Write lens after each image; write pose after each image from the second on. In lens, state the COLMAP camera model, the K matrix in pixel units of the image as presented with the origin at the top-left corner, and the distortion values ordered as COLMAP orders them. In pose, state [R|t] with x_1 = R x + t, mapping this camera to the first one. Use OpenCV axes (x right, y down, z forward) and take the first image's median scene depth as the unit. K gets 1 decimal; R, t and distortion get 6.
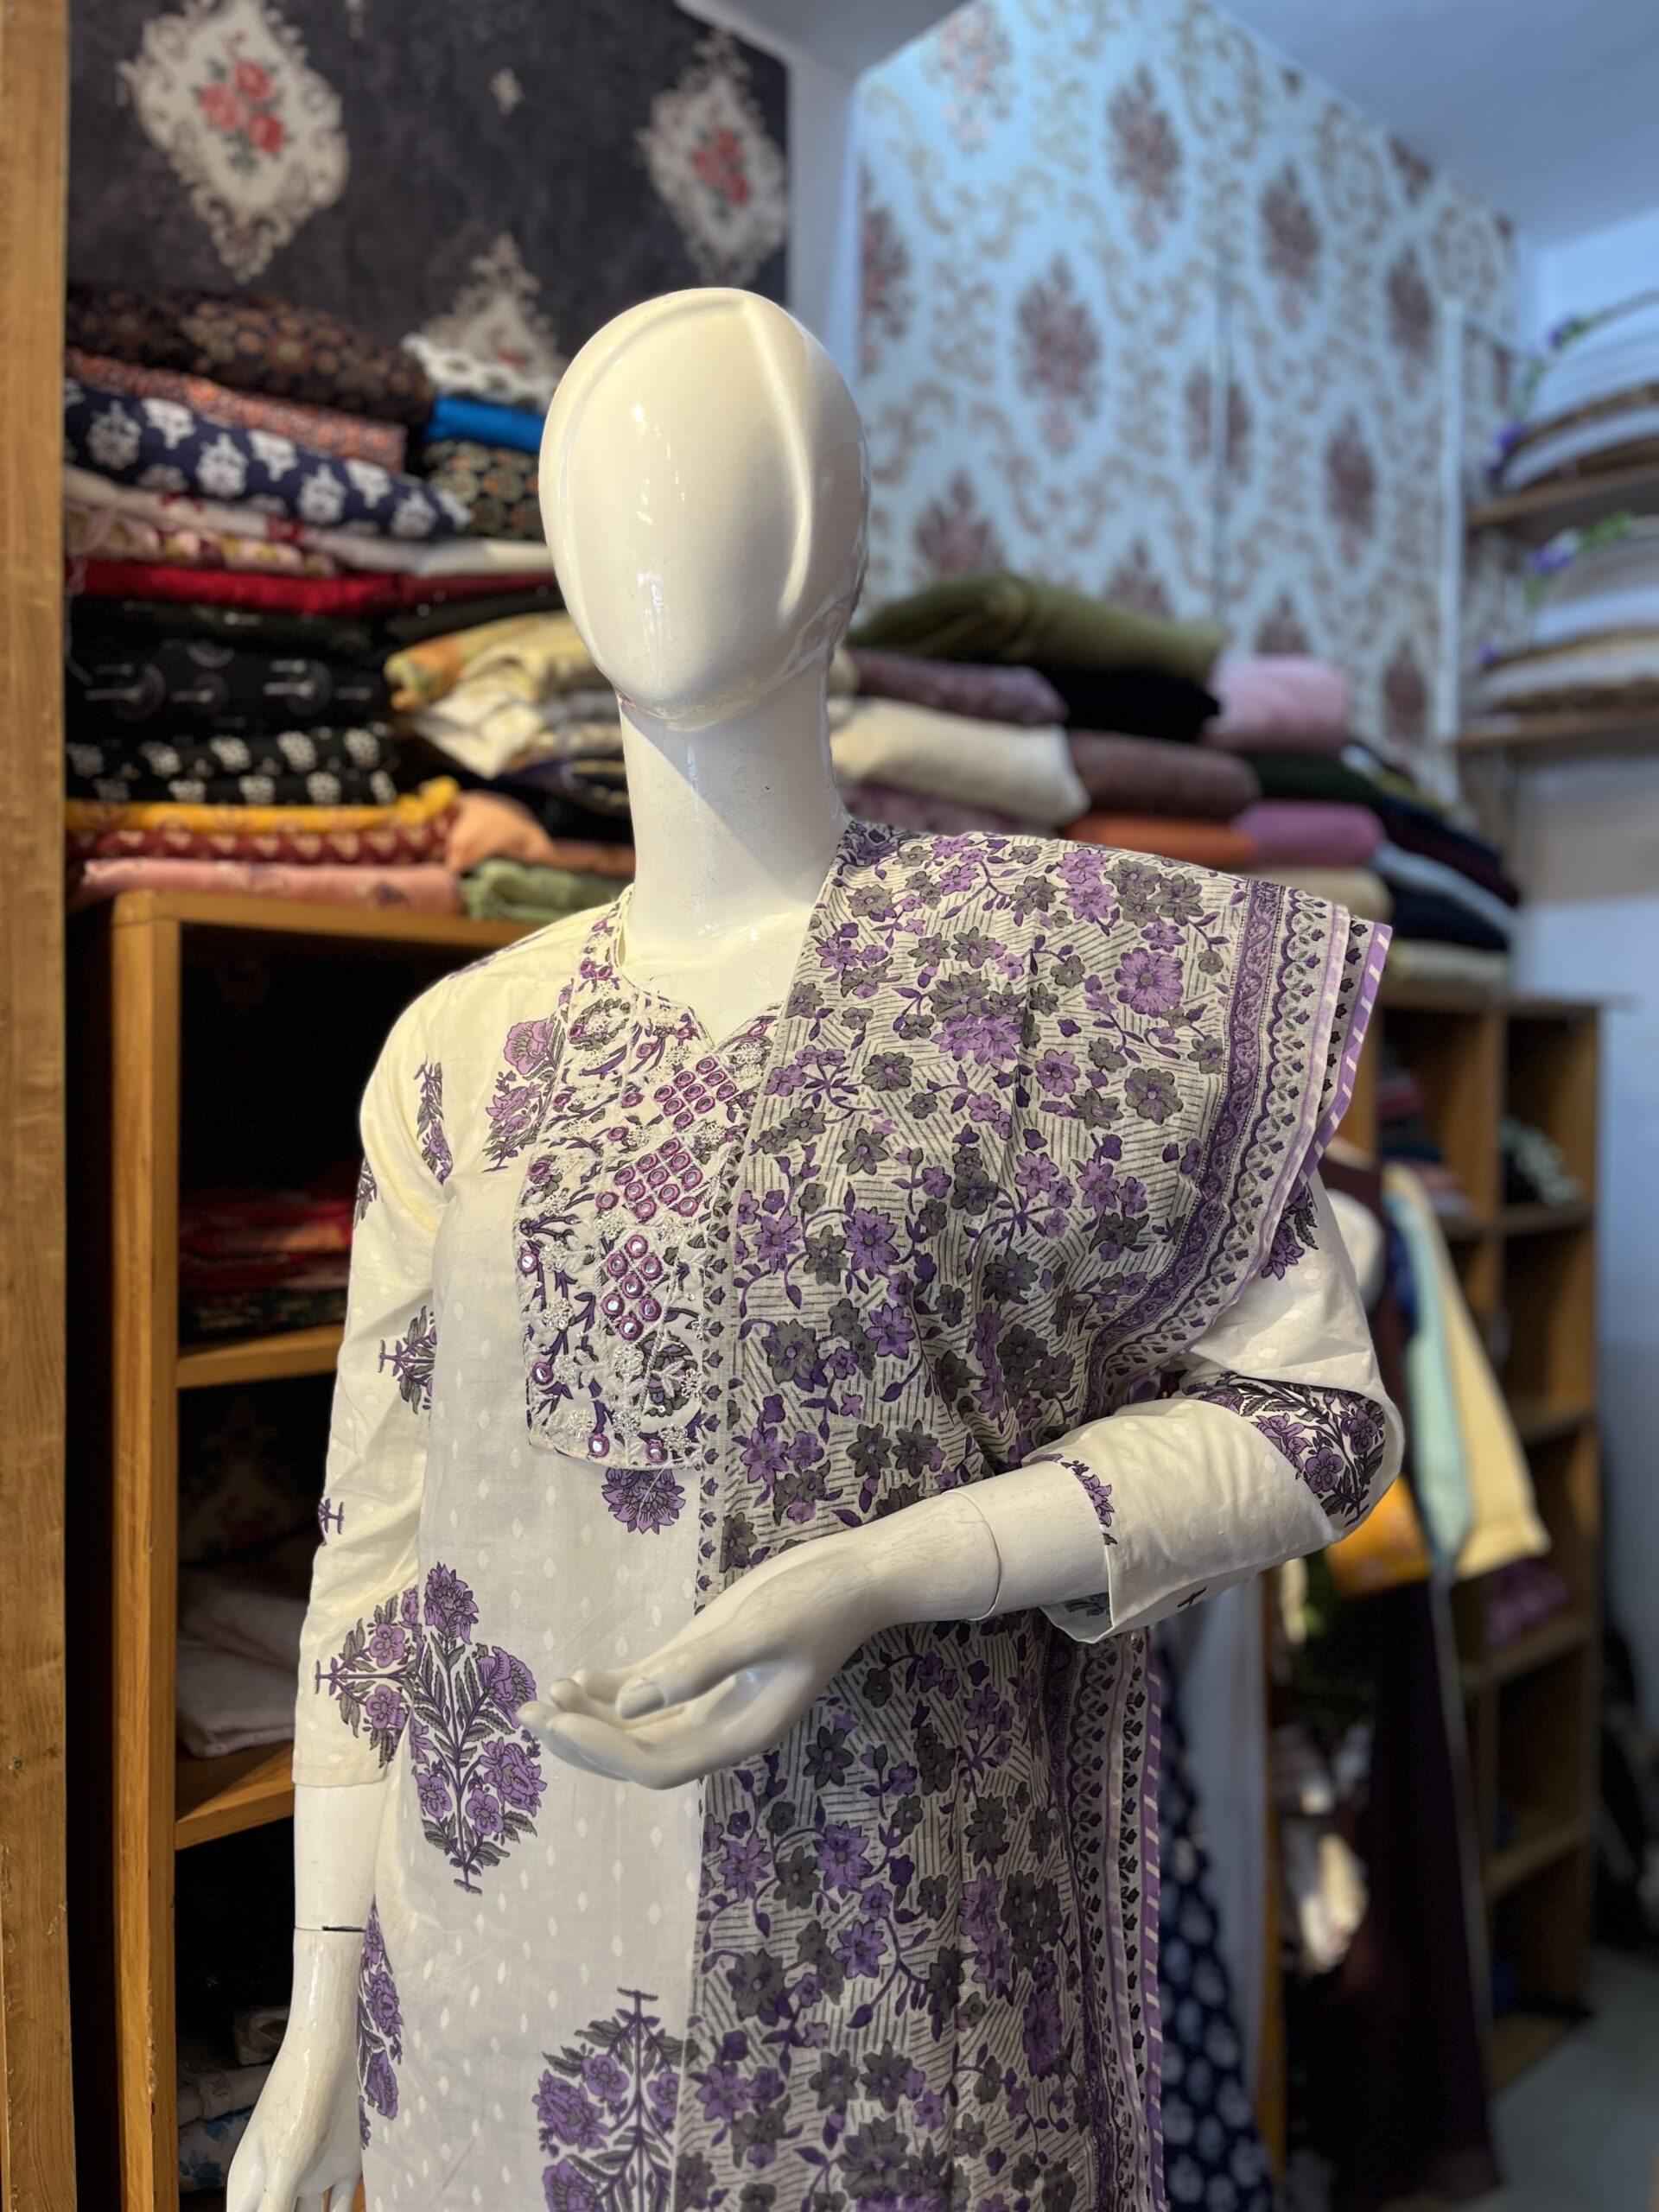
lens RADIAL K [[1673.3, 0, 829.5], [0, 1673.3, 1106.0], [0, 0, 1]] dist [0.051221, -0.075957]
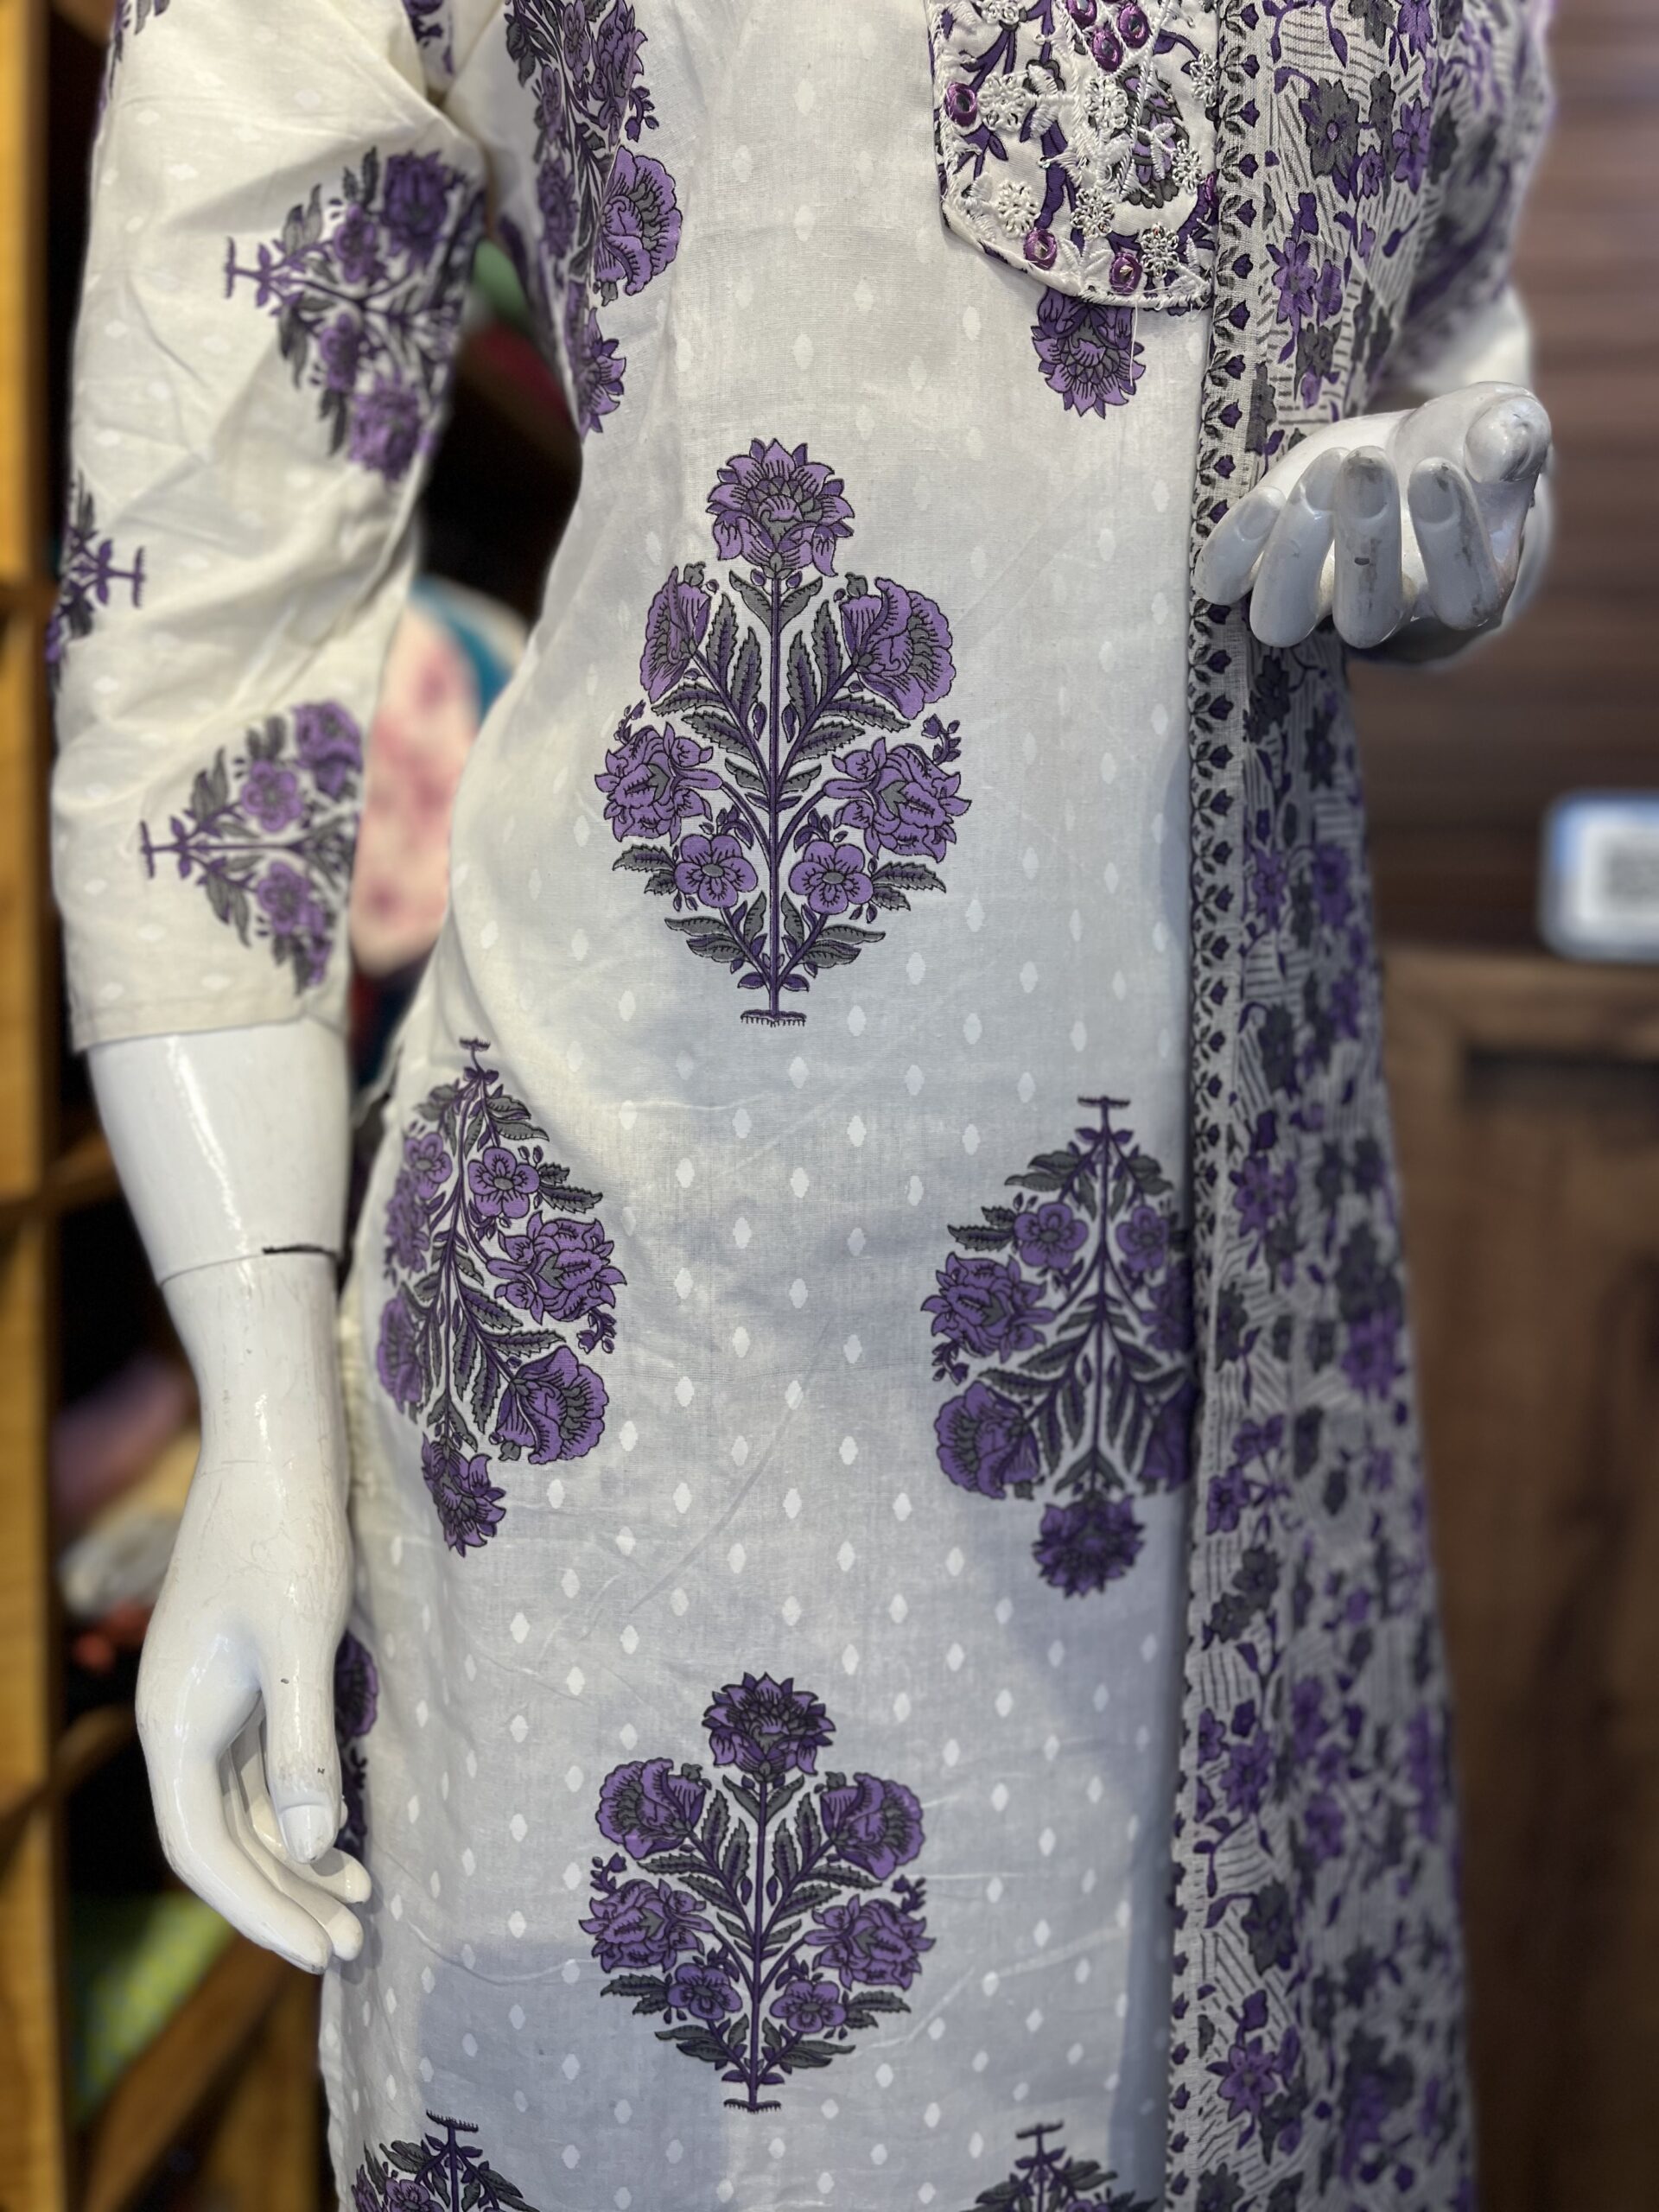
lens RADIAL K [[1673.3, 0, 829.5], [0, 1673.3, 1106.0], [0, 0, 1]] dist [0.051221, -0.075957]
pose [[0.770607, -0.058208, 0.634647, -0.604639], [-0.020755, 0.993000, 0.116276, 0.442015], [-0.636972, -0.102775, 0.764005, 0.547526]]
